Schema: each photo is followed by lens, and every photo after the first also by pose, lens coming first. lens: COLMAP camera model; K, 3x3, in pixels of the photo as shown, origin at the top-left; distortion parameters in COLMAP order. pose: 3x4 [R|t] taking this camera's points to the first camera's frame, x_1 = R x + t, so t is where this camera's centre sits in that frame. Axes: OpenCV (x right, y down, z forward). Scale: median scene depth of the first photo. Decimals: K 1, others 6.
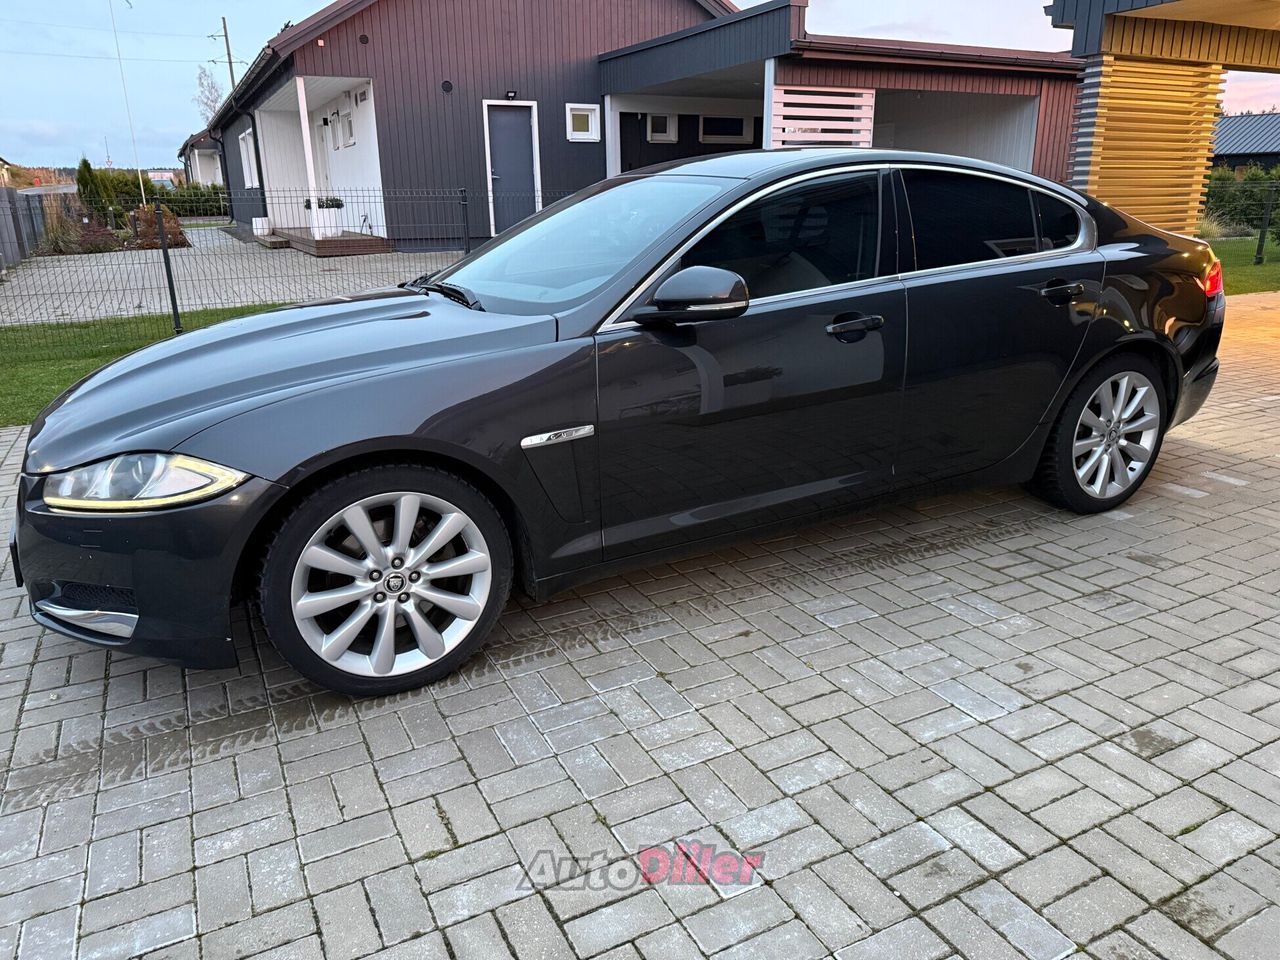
lens RADIAL K [[913.1, 0, 640.0], [0, 913.1, 480.0], [0, 0, 1]] dist [0.037870, -0.050385]
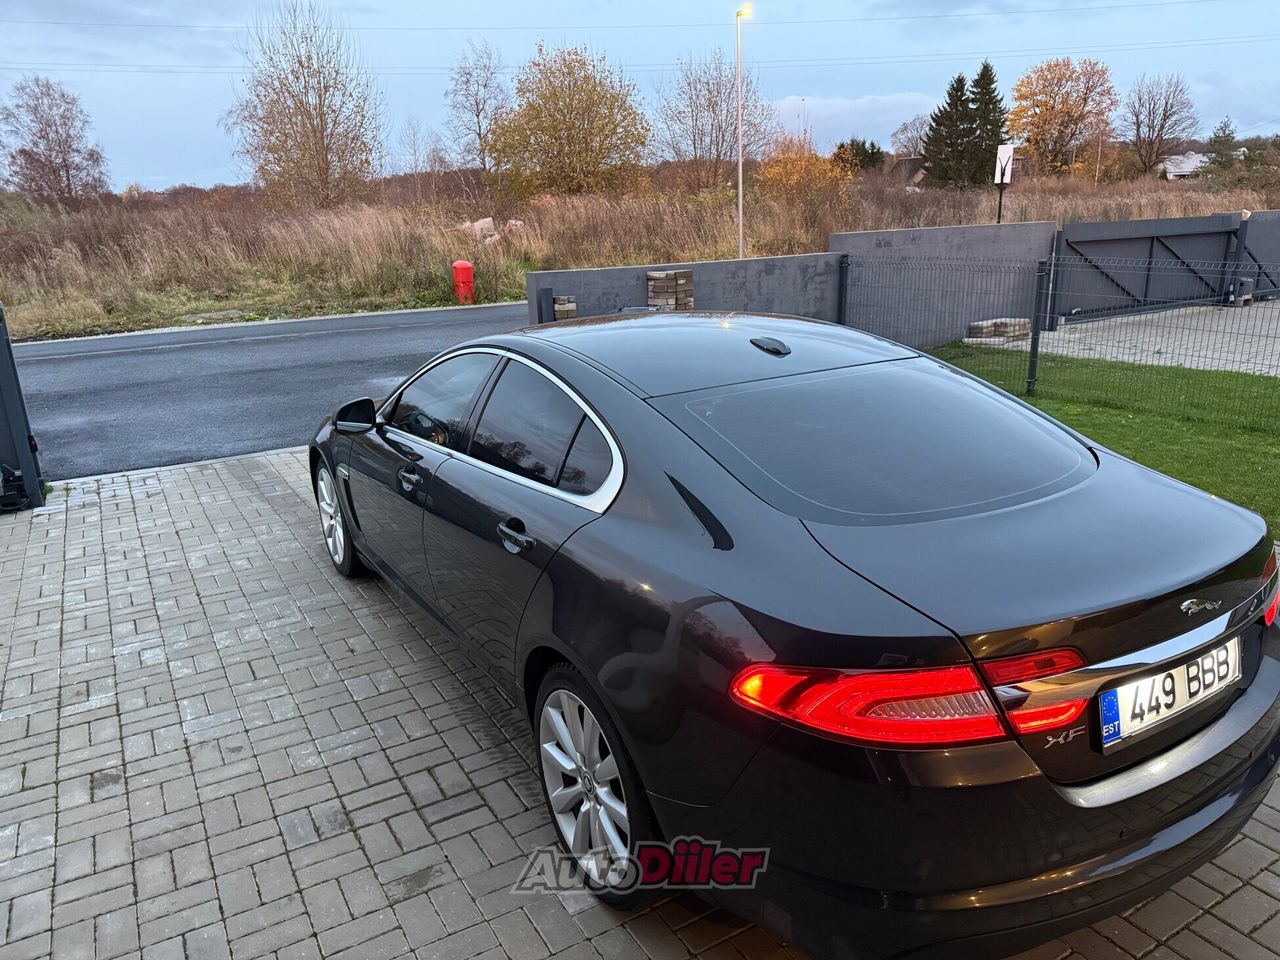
lens RADIAL K [[907.5, 0, 646.7], [0, 907.5, 485.3], [0, 0, 1]] dist [0.050087, -0.051047]
pose [[0.063764, 0.297603, -0.952558, 1.246122], [-0.274195, 0.922990, 0.270010, -0.509859], [0.959558, 0.243970, 0.140455, 1.018850]]
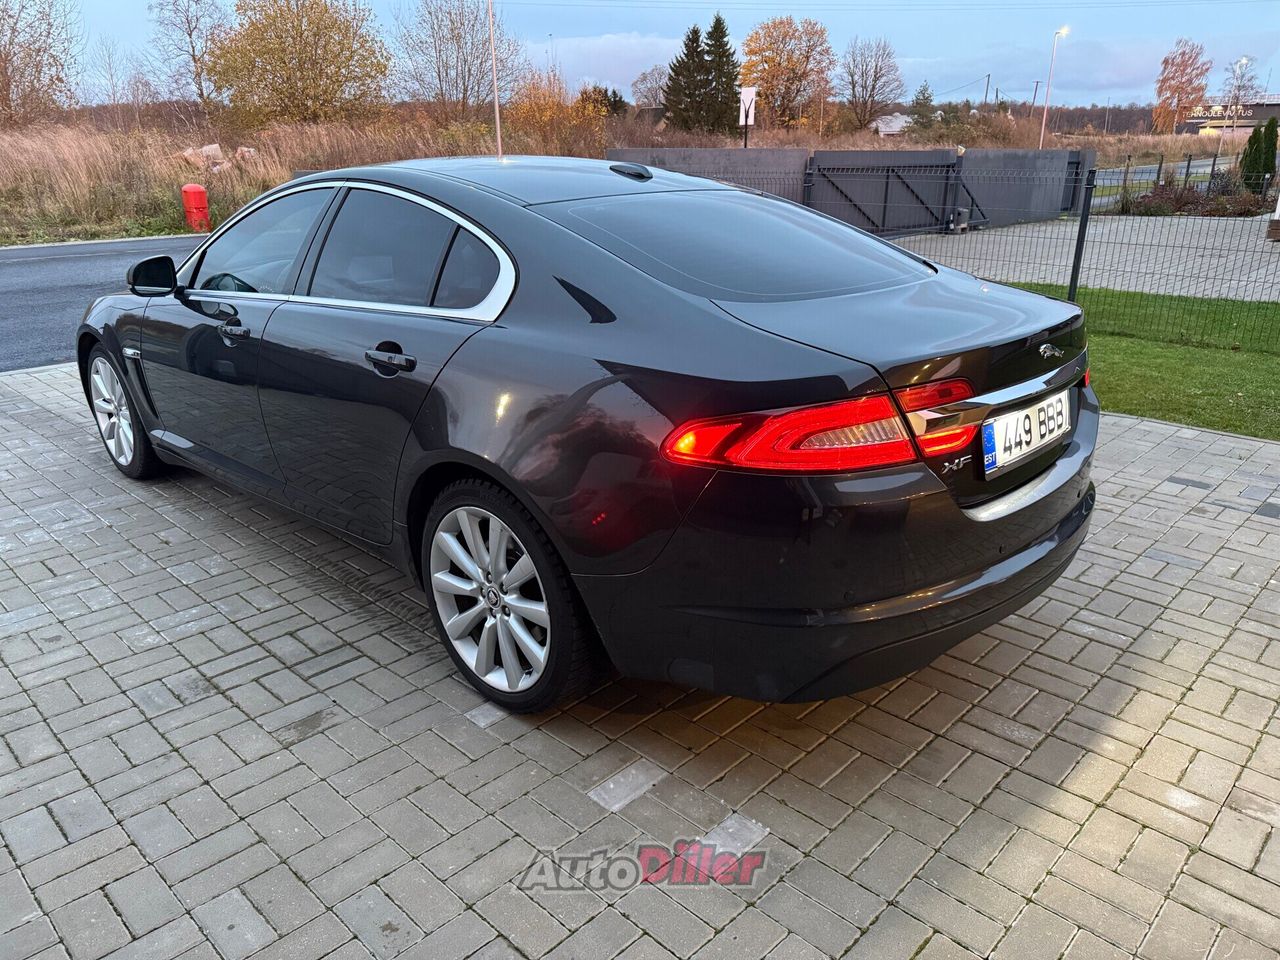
lens RADIAL K [[913.1, 0, 640.0], [0, 913.1, 480.0], [0, 0, 1]] dist [0.037870, -0.050385]
pose [[0.314931, 0.328220, -0.890556, 1.272222], [-0.286846, 0.927339, 0.240338, -0.367533], [0.904731, 0.179762, 0.386196, 0.940298]]
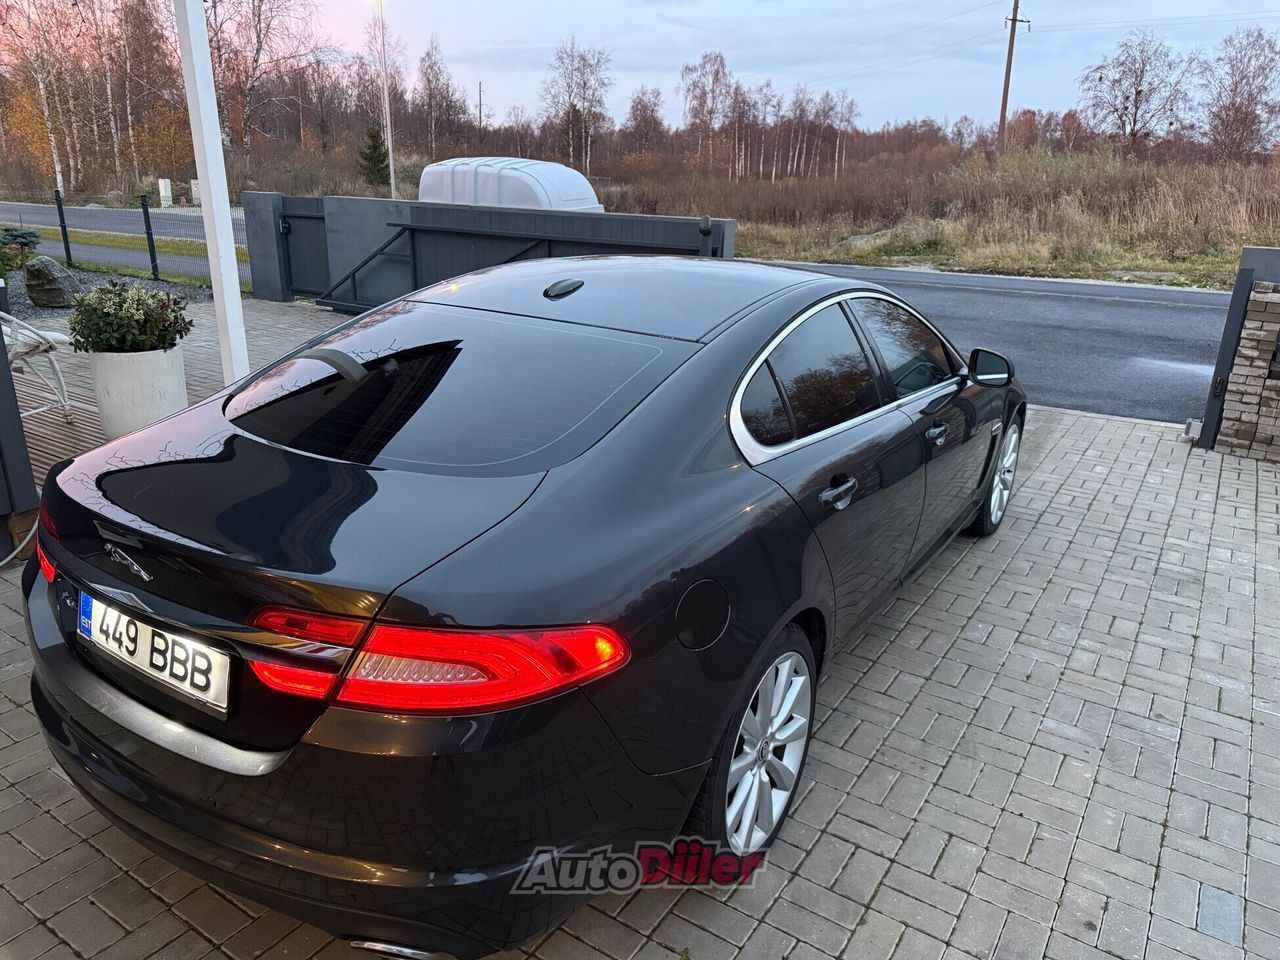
lens RADIAL K [[903.6, 0, 631.1], [0, 903.6, 484.9], [0, 0, 1]] dist [0.009313, -0.004673]
pose [[-0.877431, 0.152386, -0.454856, 0.714345], [-0.153106, 0.809649, 0.566593, -0.758754], [0.454614, 0.566787, -0.687079, 1.924807]]
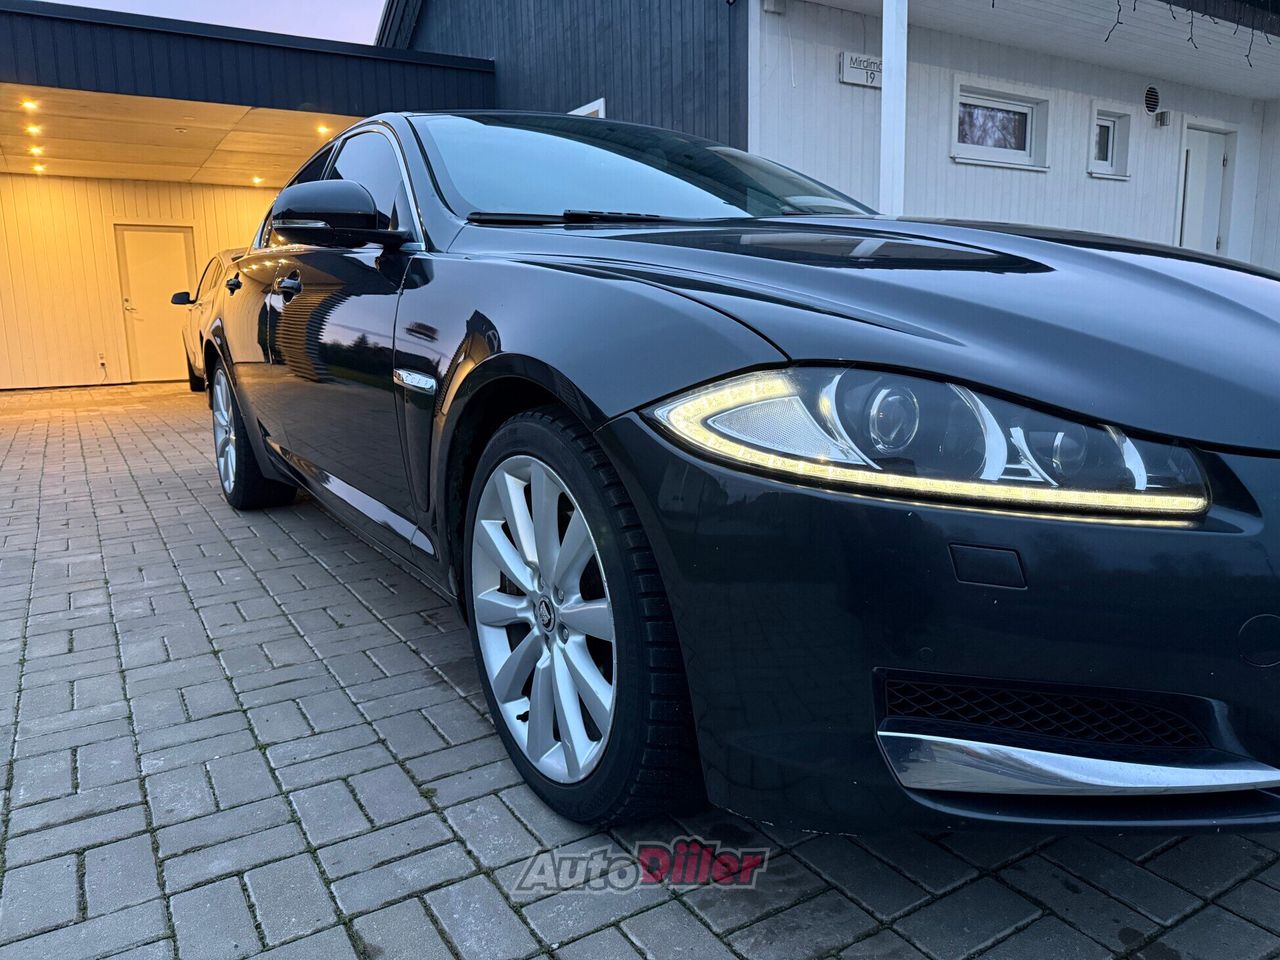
lens RADIAL K [[909.2, 0, 639.3], [0, 909.2, 469.0], [0, 0, 1]] dist [0.012100, -0.019331]
pose [[-0.079643, -0.149923, 0.985485, -1.037336], [0.323434, 0.931252, 0.167811, -0.150308], [-0.942893, 0.332105, -0.025677, 1.066863]]
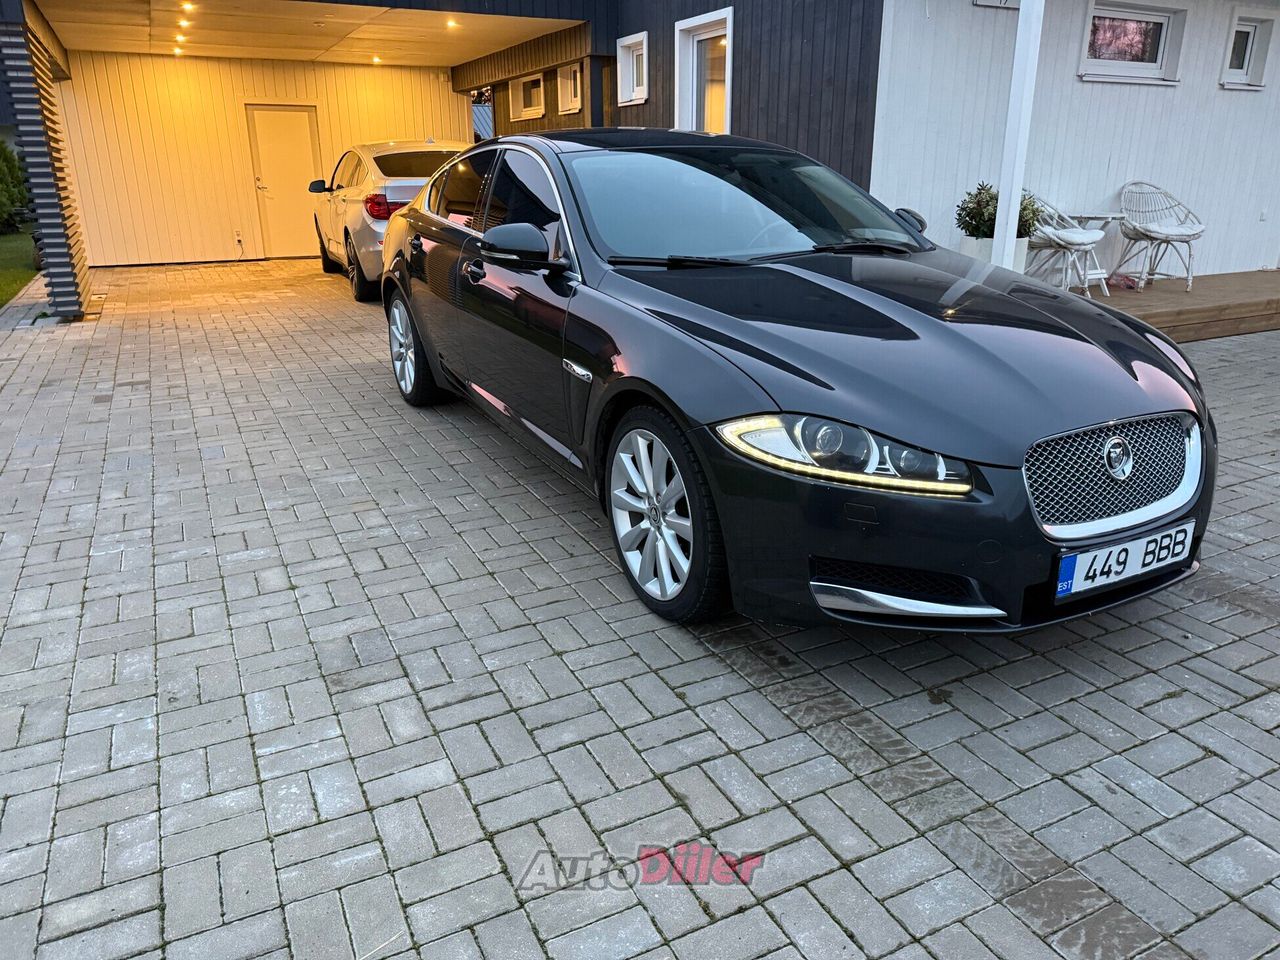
lens RADIAL K [[904.2, 0, 638.8], [0, 904.2, 466.1], [0, 0, 1]] dist [0.047330, -0.059208]
pose [[0.007959, -0.300471, 0.953758, -1.220378], [0.307257, 0.908382, 0.283612, -0.330453], [-0.951593, 0.290791, 0.099551, 1.120994]]
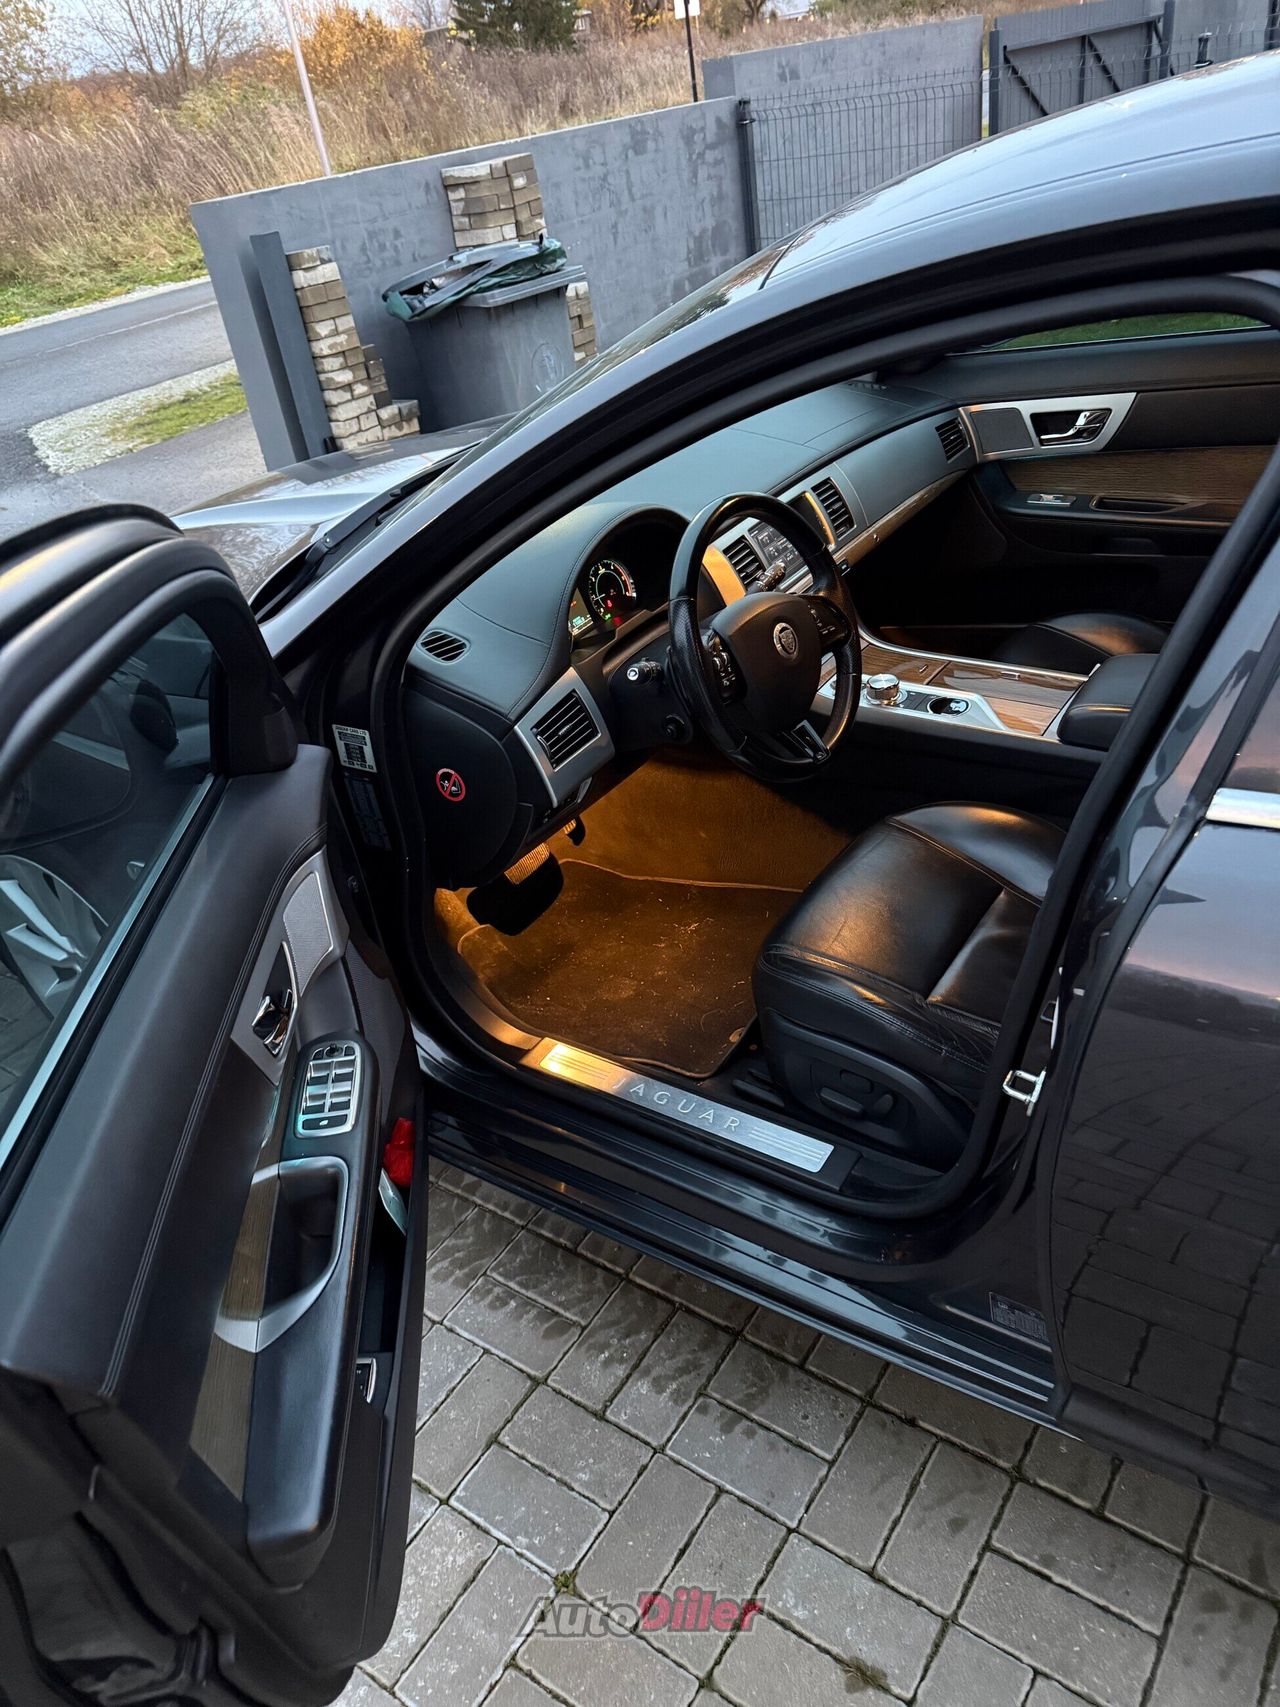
lens RADIAL K [[1212.5, 0, 647.0], [0, 1212.5, 856.3], [0, 0, 1]] dist [0.012100, -0.019331]
pose [[0.465645, 0.435104, -0.770623, 0.260359], [-0.140760, 0.896116, 0.420906, -0.264549], [0.873706, -0.087520, 0.478517, 0.625838]]
